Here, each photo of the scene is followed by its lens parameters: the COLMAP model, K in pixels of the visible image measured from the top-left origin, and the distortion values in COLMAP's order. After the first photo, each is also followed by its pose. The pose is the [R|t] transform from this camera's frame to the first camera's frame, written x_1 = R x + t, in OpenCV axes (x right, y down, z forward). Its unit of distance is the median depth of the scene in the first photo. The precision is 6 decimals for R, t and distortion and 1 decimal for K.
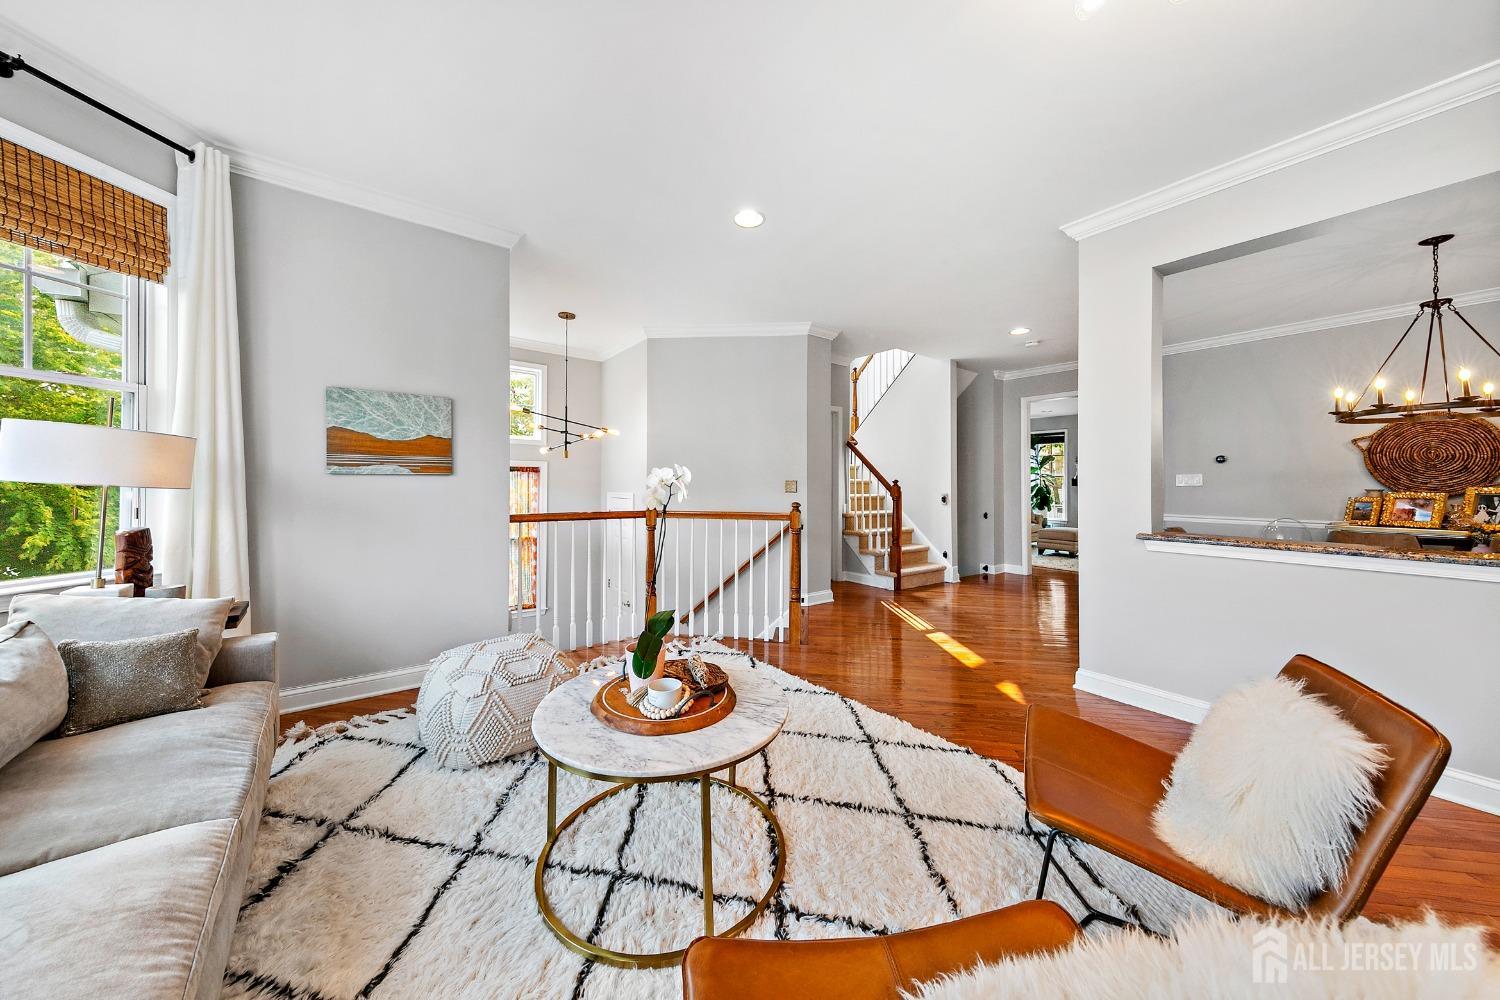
lens RADIAL K [[486.4, 0, 756.0], [0, 486.4, 482.0], [0, 0, 1]] dist [-0.007004, 0.000063]
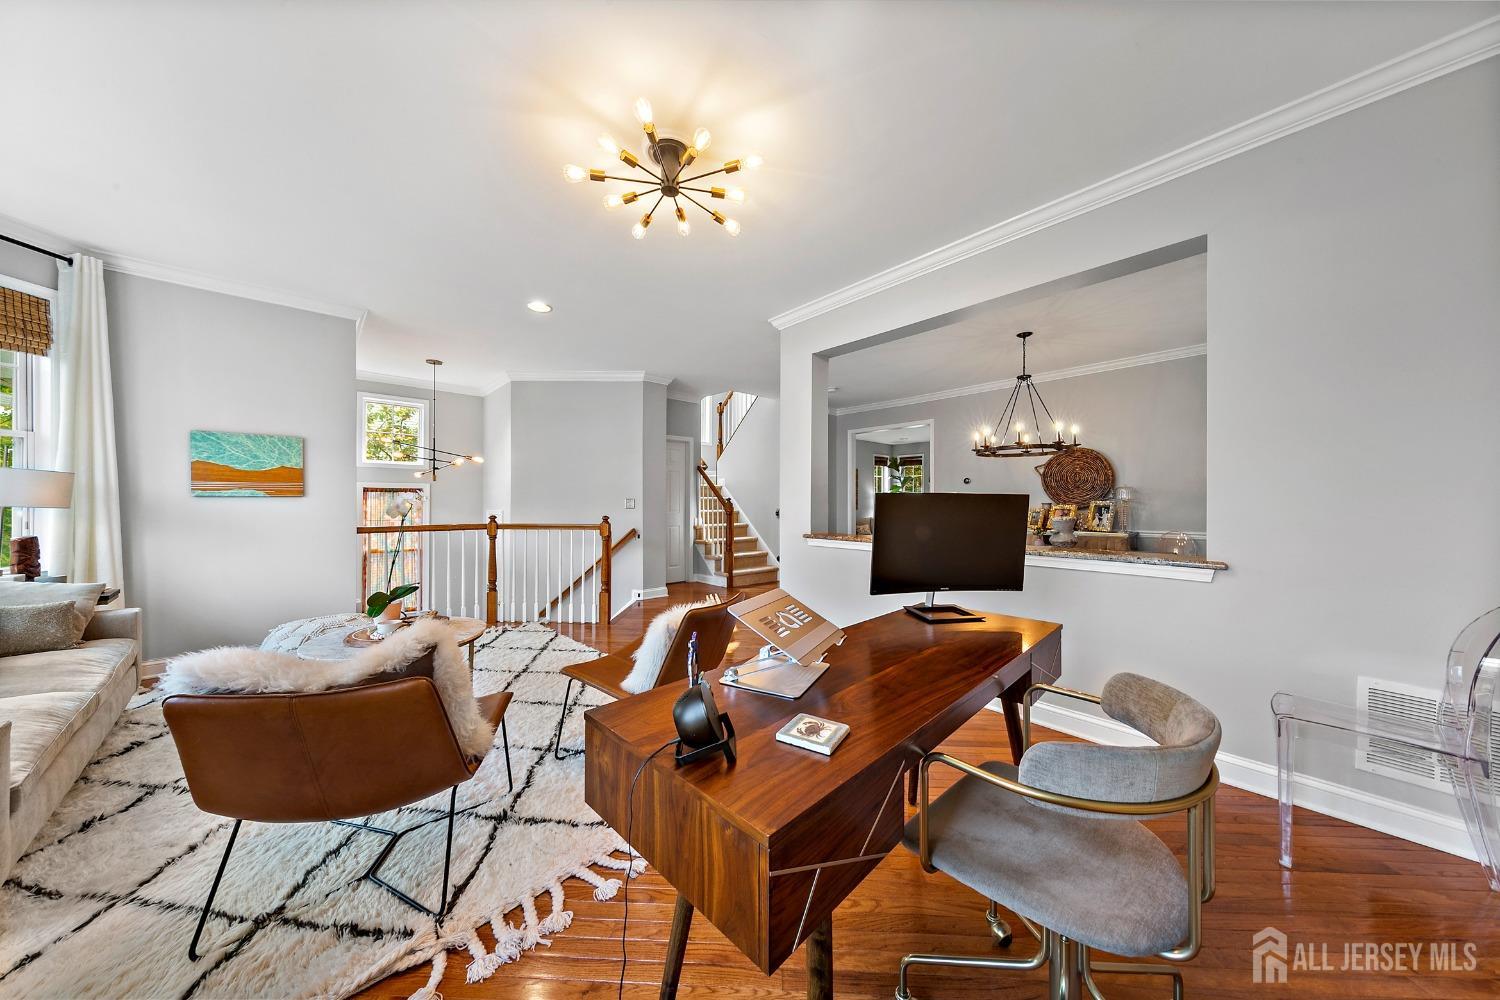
lens RADIAL K [[465.1, 0, 744.7], [0, 465.1, 498.5], [0, 0, 1]] dist [0.000076, -0.000123]
pose [[0.995528, -0.005433, 0.094315, 0.445965], [0.005628, 0.999983, -0.001810, -0.000584], [-0.094304, 0.002333, 0.995541, -0.364609]]
